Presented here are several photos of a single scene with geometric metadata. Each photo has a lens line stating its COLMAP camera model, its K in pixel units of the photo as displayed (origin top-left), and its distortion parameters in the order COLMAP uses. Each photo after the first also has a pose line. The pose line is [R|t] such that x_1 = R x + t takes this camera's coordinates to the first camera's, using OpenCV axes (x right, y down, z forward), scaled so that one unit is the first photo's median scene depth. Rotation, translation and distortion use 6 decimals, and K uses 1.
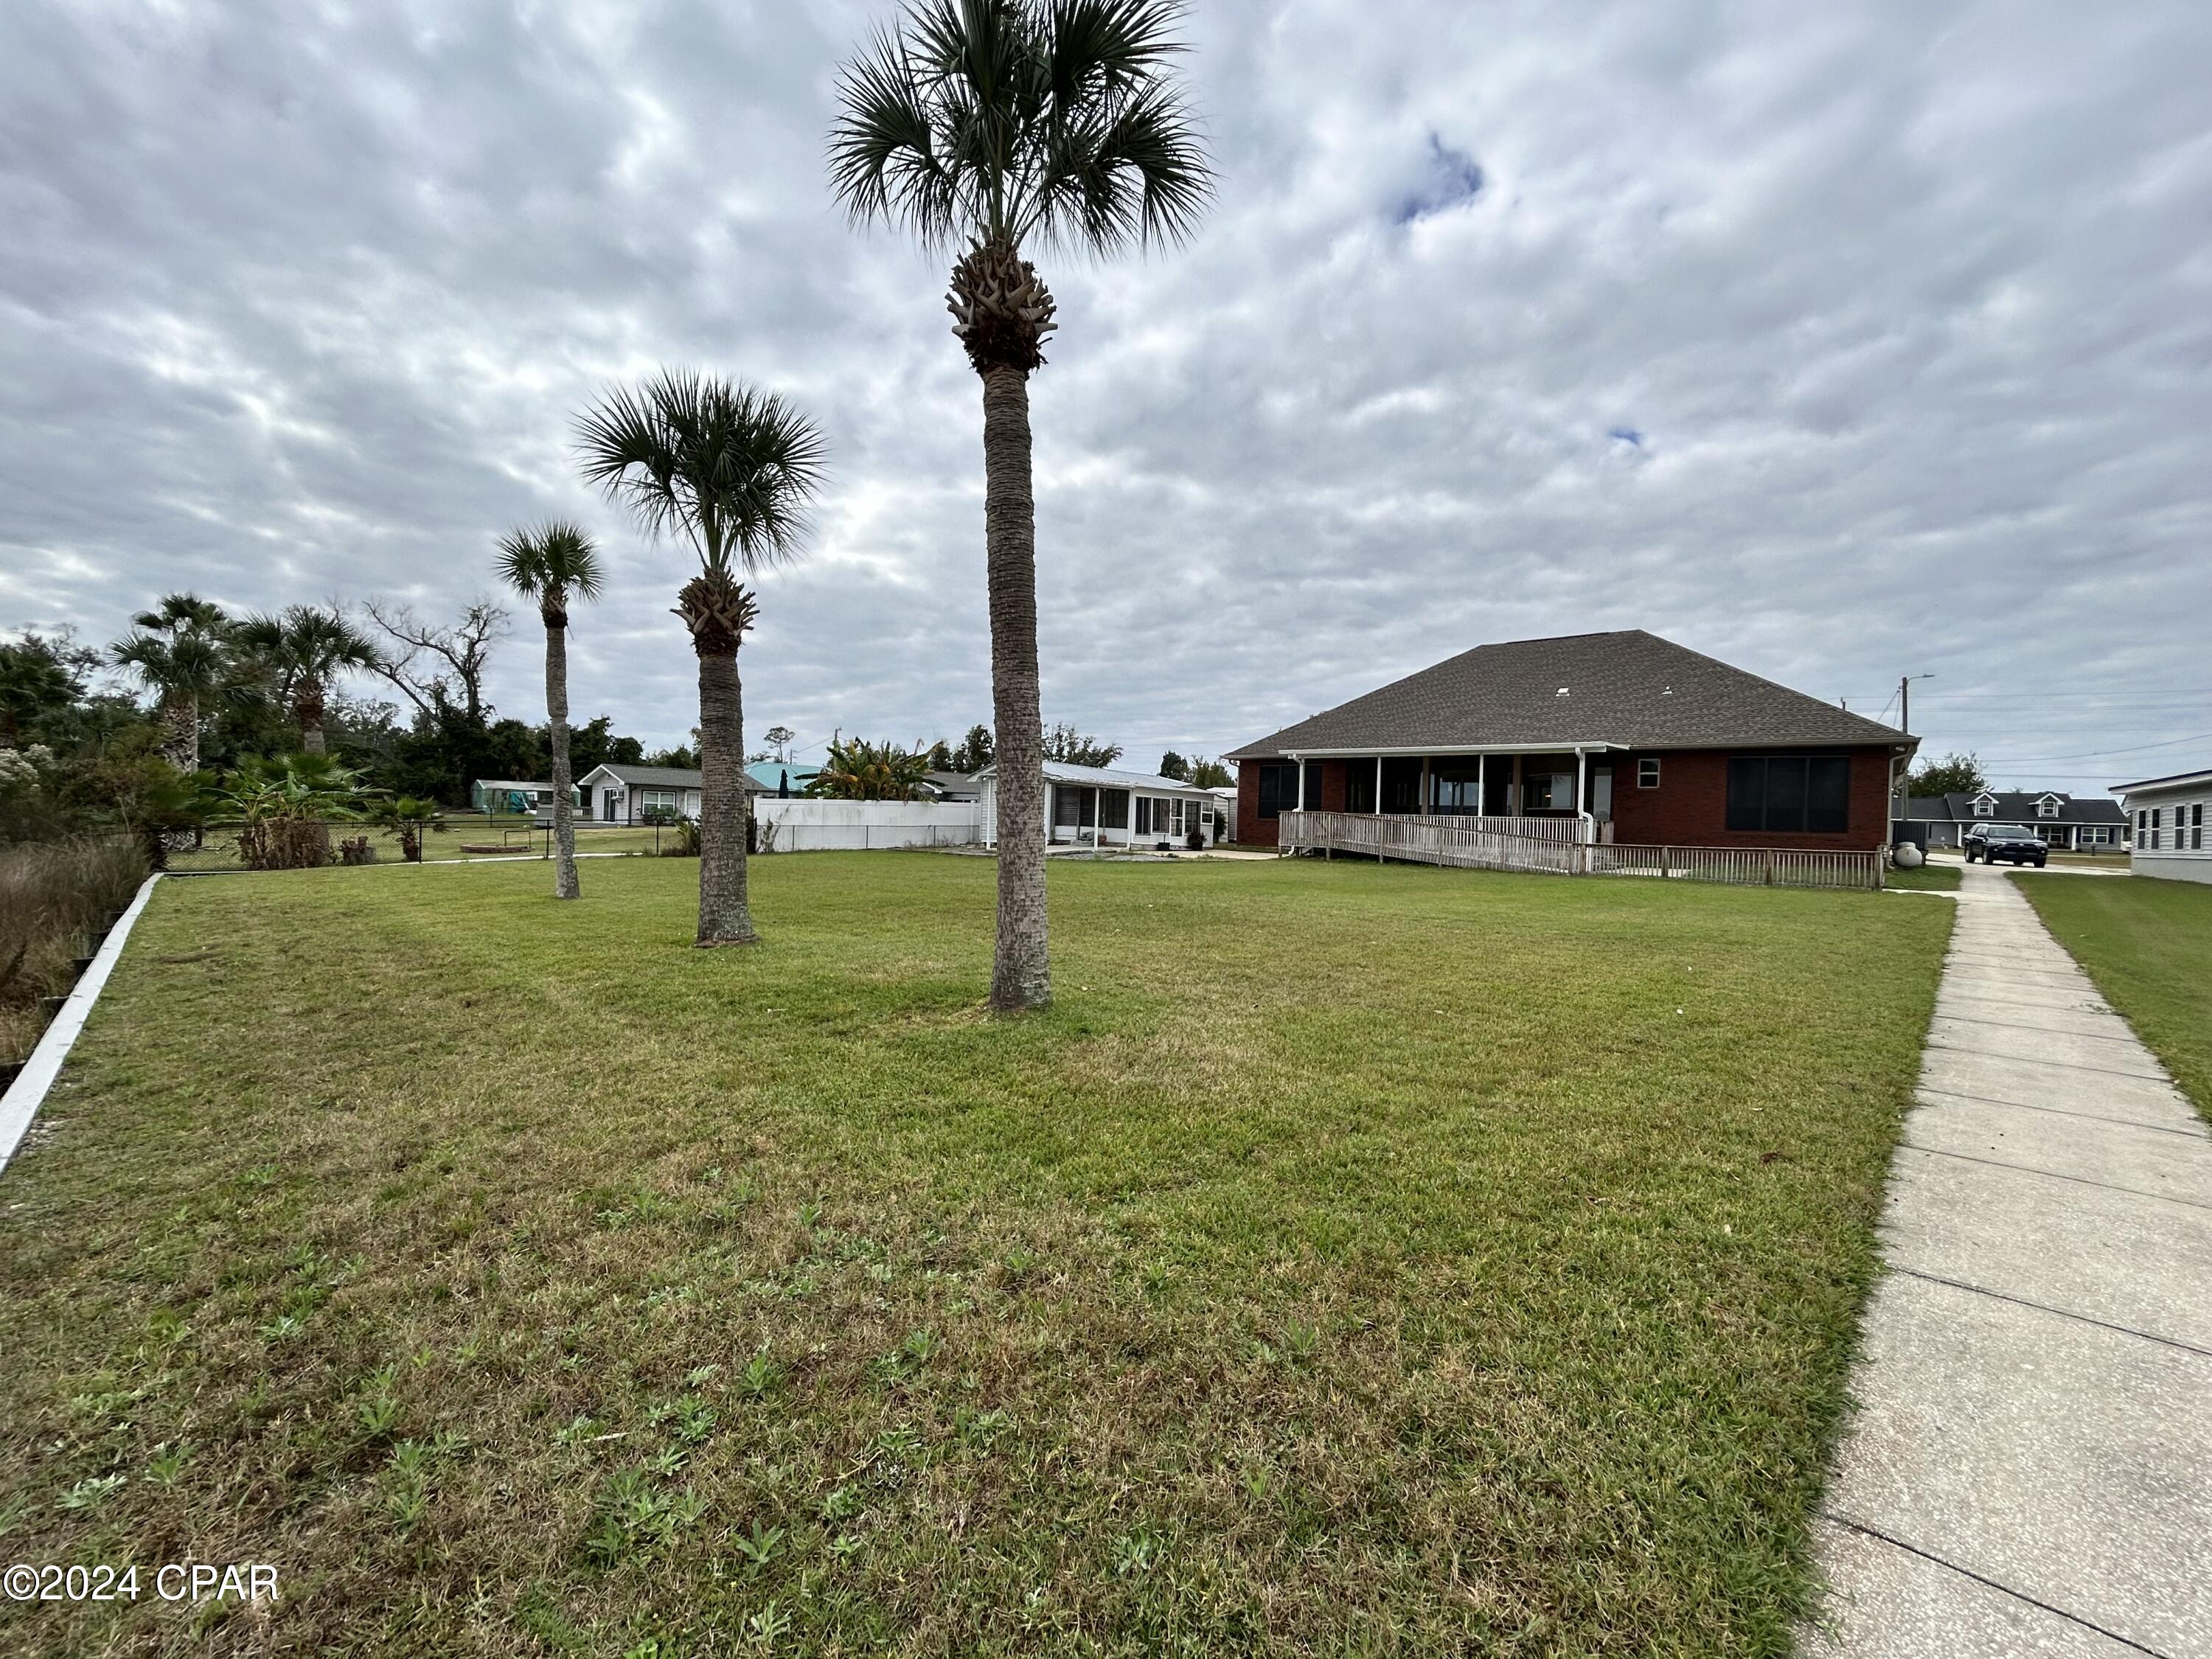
lens RADIAL K [[920.9, 0, 1106.0], [0, 920.9, 829.5], [0, 0, 1]] dist [-0.011735, 0.005404]
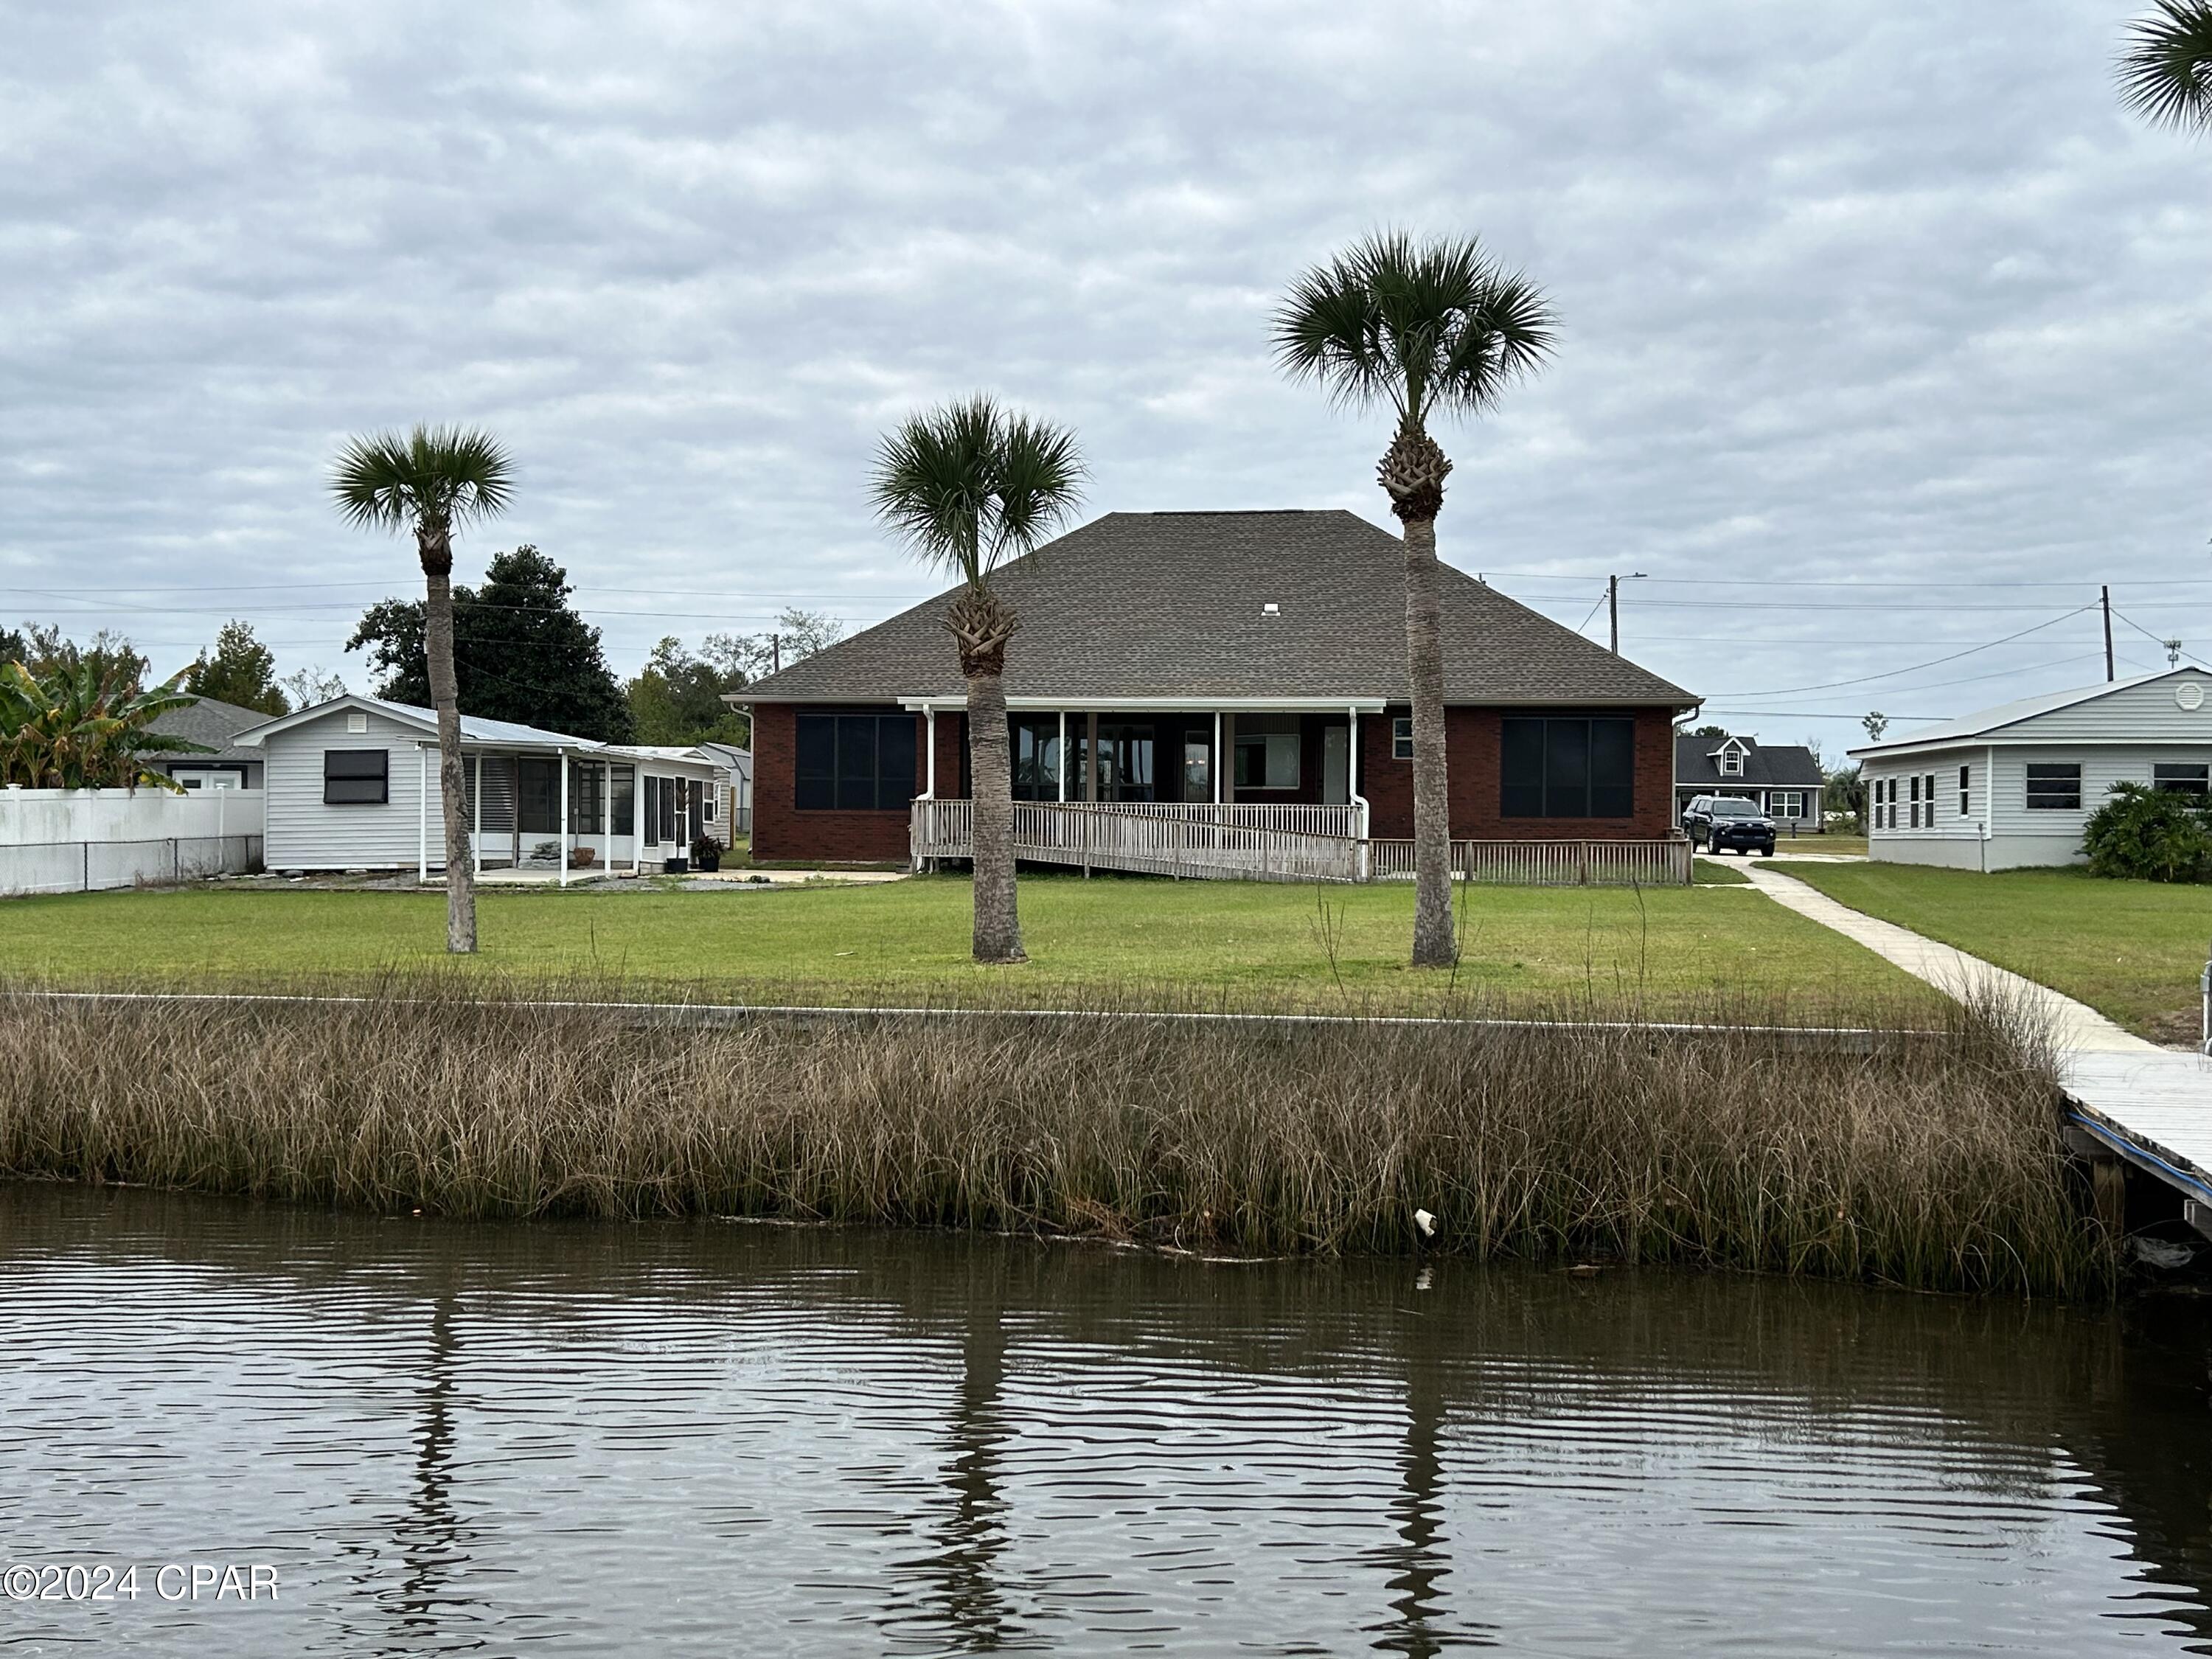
lens RADIAL K [[2377.5, 0, 1106.0], [0, 2377.5, 829.5], [0, 0, 1]] dist [0.004402, 0.001411]
pose [[0.845740, -0.024139, 0.533049, -0.580387], [0.021516, 0.999707, 0.011133, -0.016097], [-0.533161, 0.002053, 0.846011, -0.422944]]
